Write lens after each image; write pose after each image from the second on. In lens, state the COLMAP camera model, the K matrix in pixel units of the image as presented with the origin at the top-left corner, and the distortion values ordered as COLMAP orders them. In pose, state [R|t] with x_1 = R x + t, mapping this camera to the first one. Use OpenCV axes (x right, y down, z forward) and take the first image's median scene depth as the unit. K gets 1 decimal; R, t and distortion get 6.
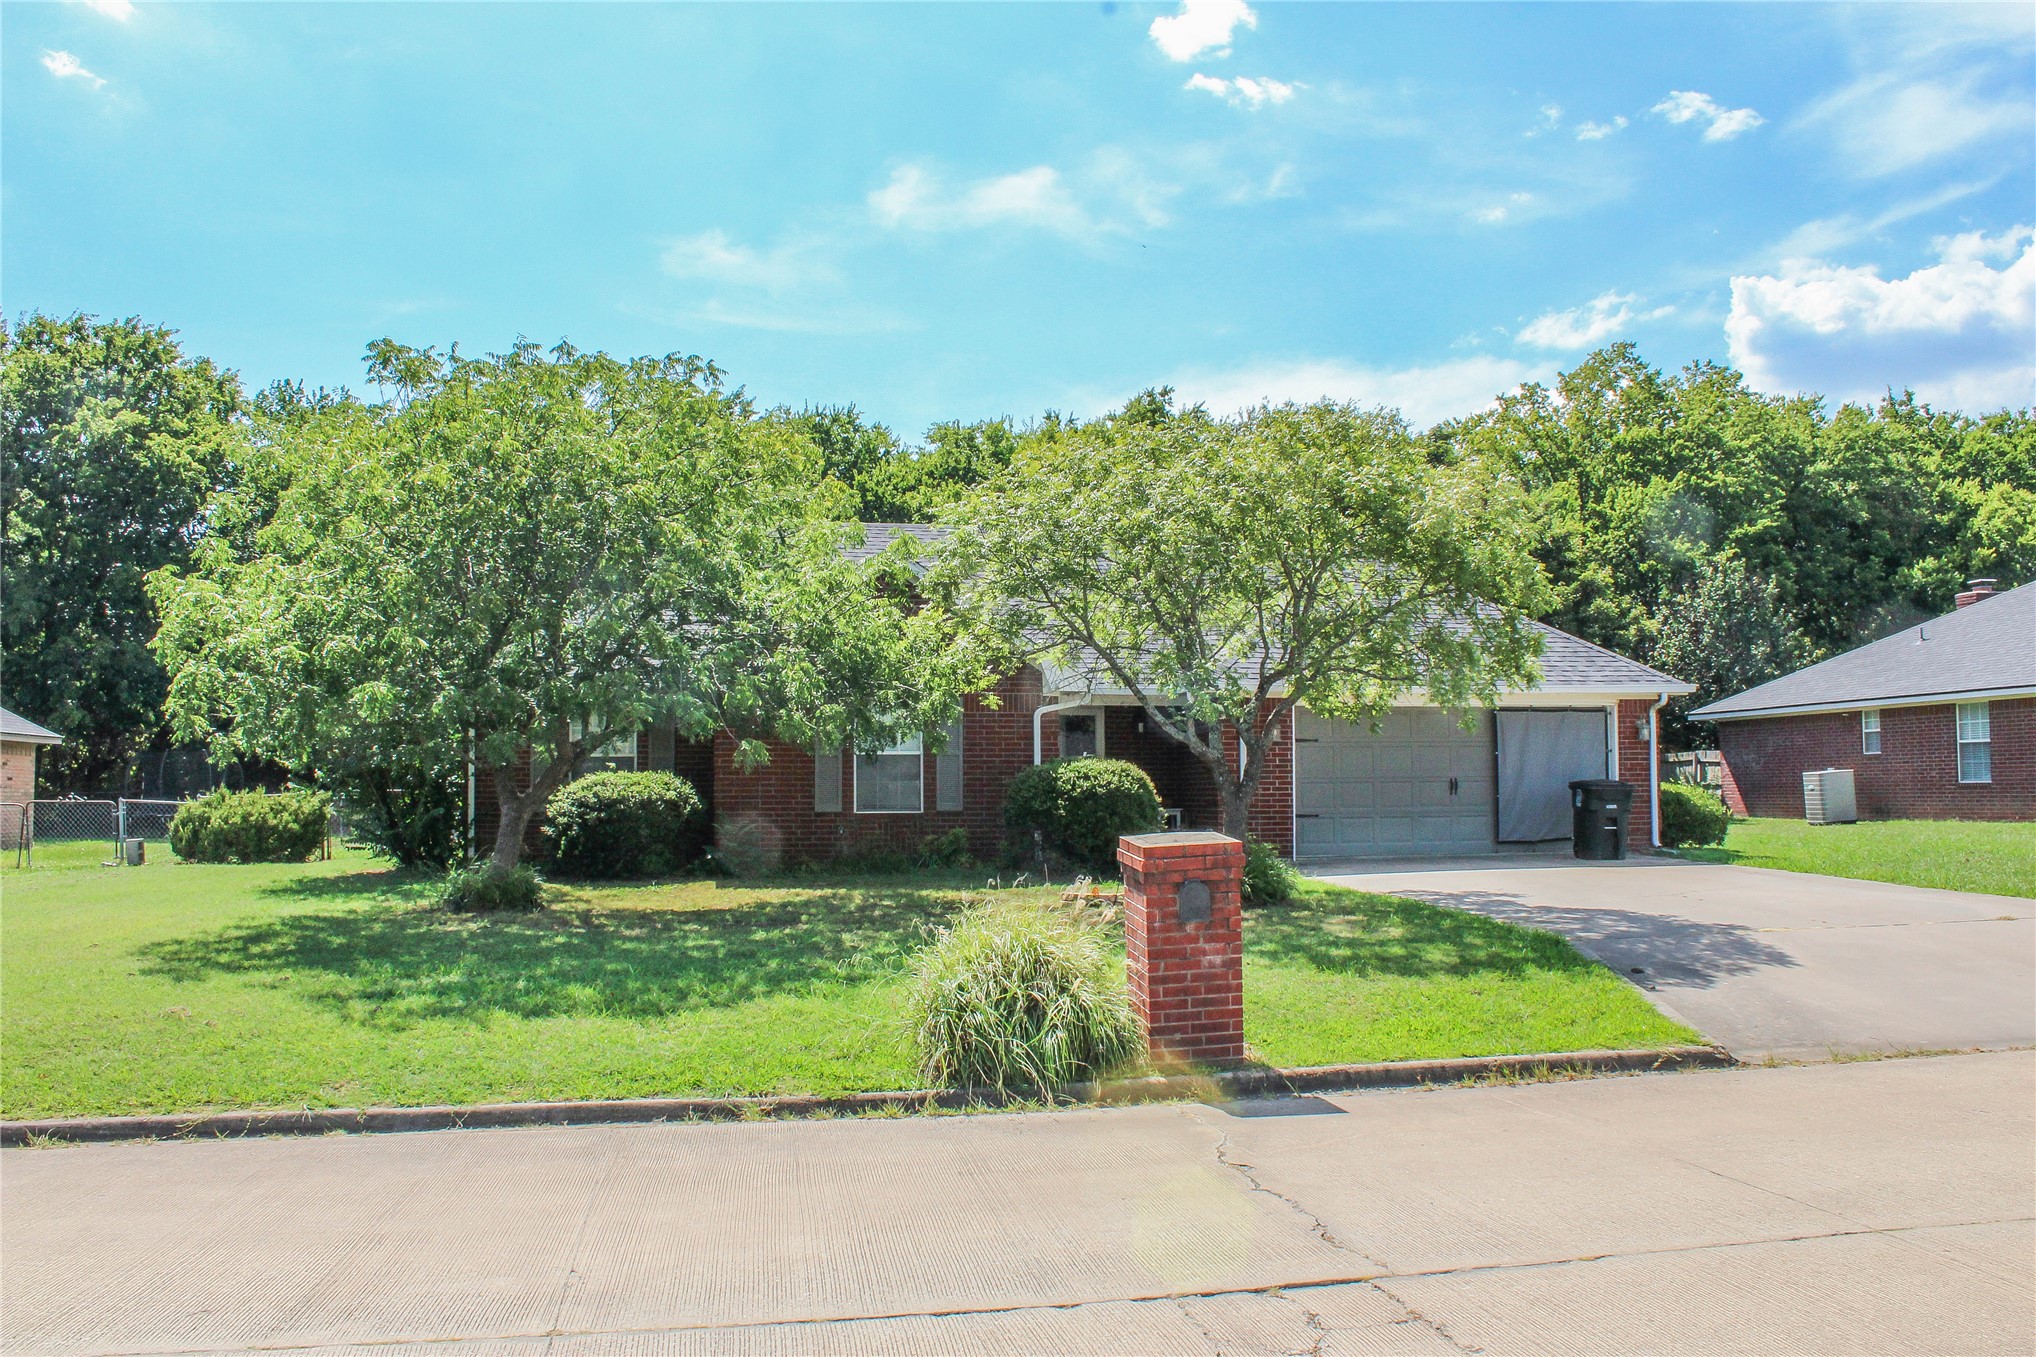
lens RADIAL K [[1716.7, 0, 1046.4], [0, 1716.7, 719.3], [0, 0, 1]] dist [-0.159262, 0.125556]
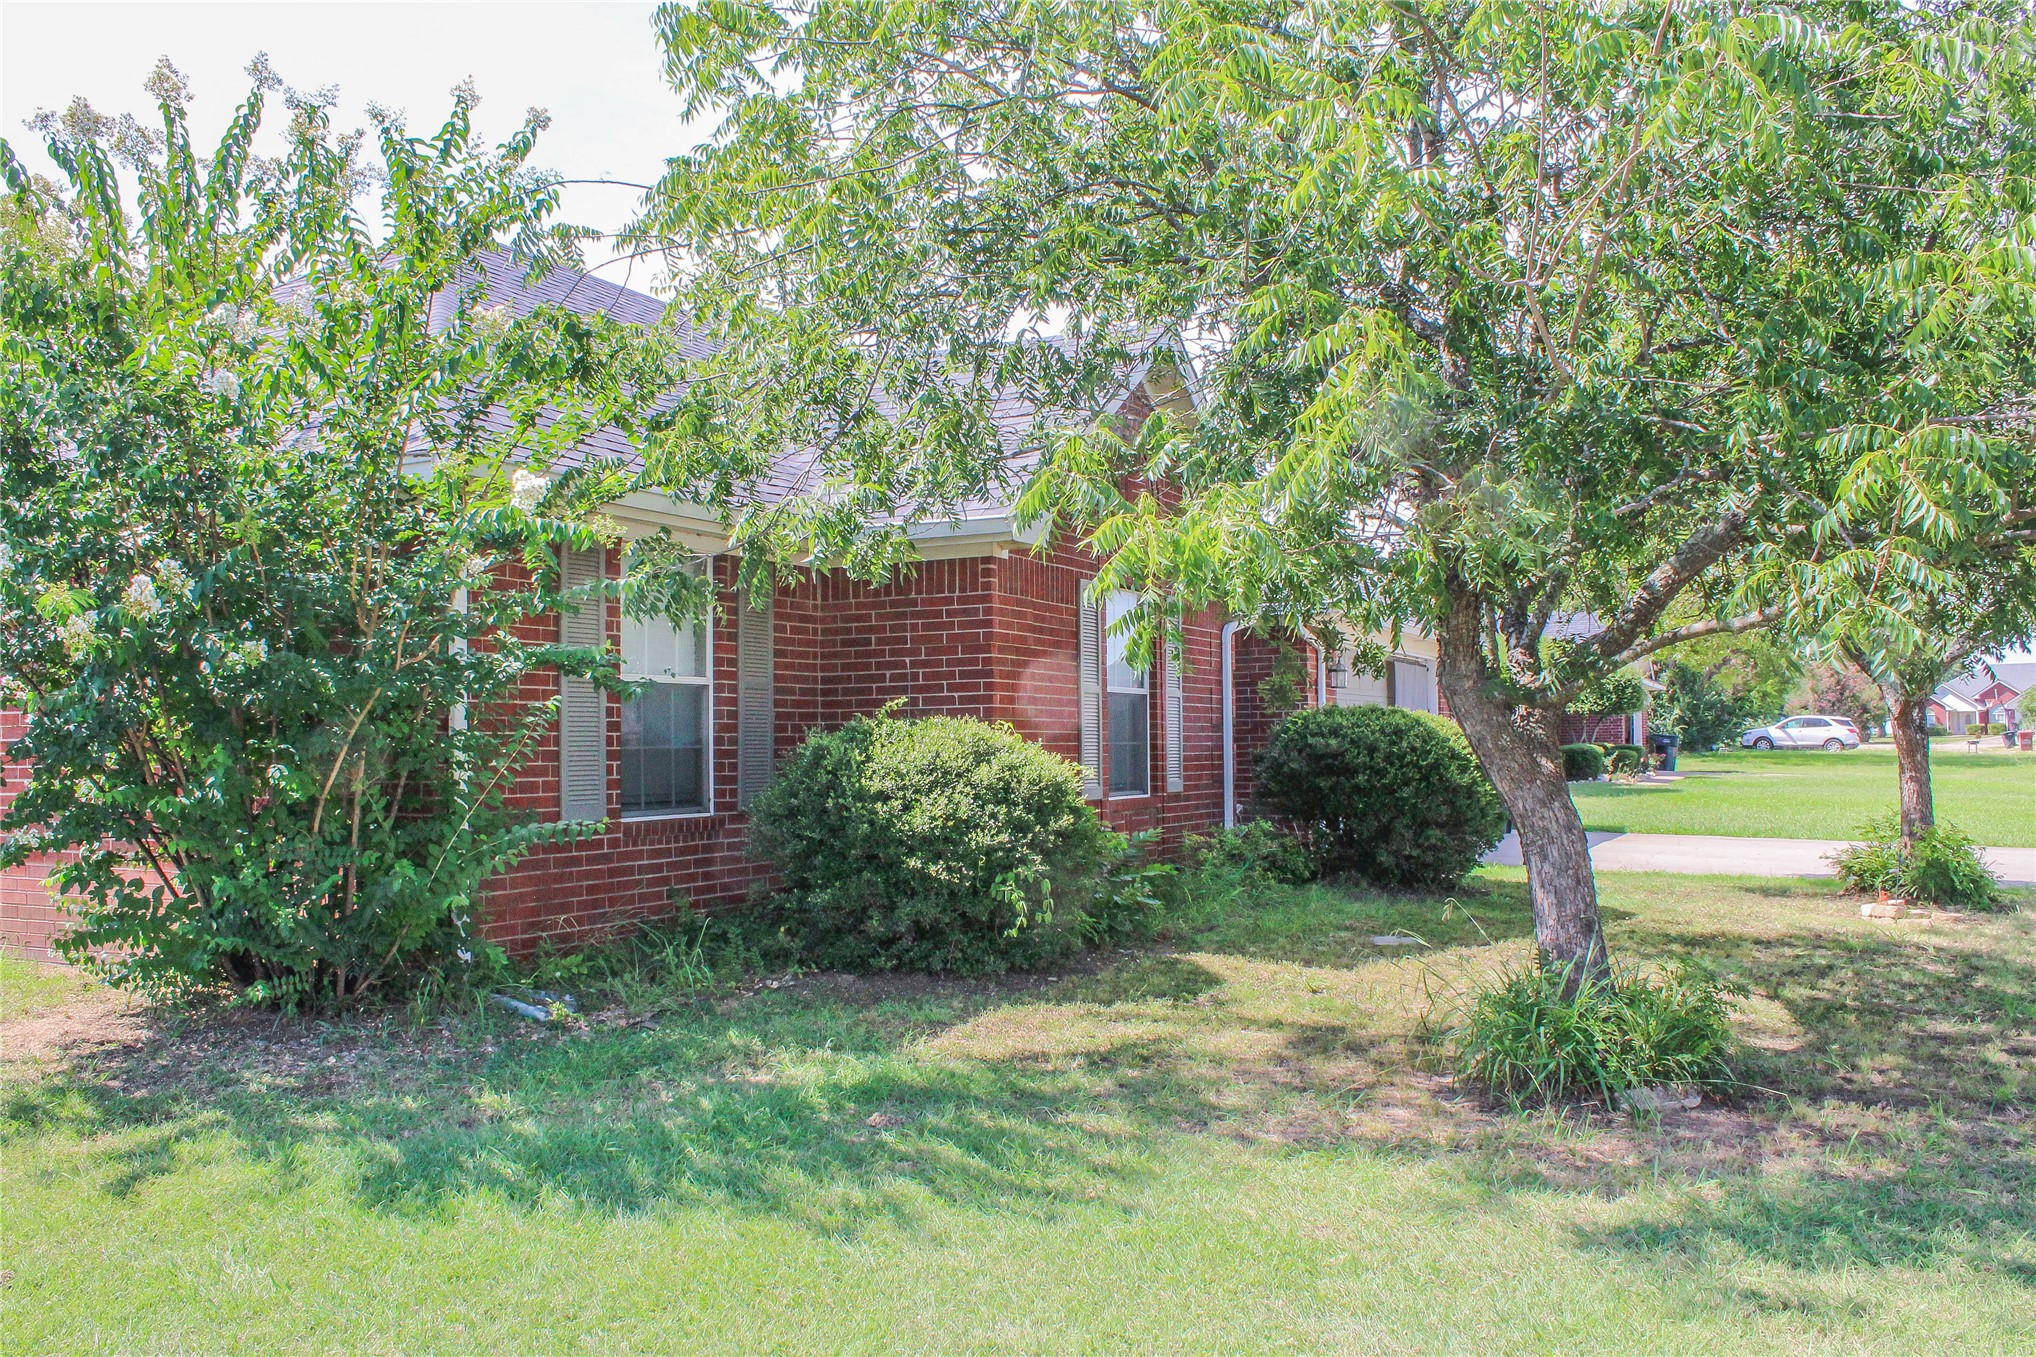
lens RADIAL K [[1716.7, 0, 1000.1], [0, 1716.7, 660.5], [0, 0, 1]] dist [-0.159262, 0.125556]
pose [[0.602952, 0.037128, 0.796913, -0.514671], [-0.028936, 0.999277, -0.024663, 0.022845], [-0.797252, -0.008189, 0.603590, 0.636924]]
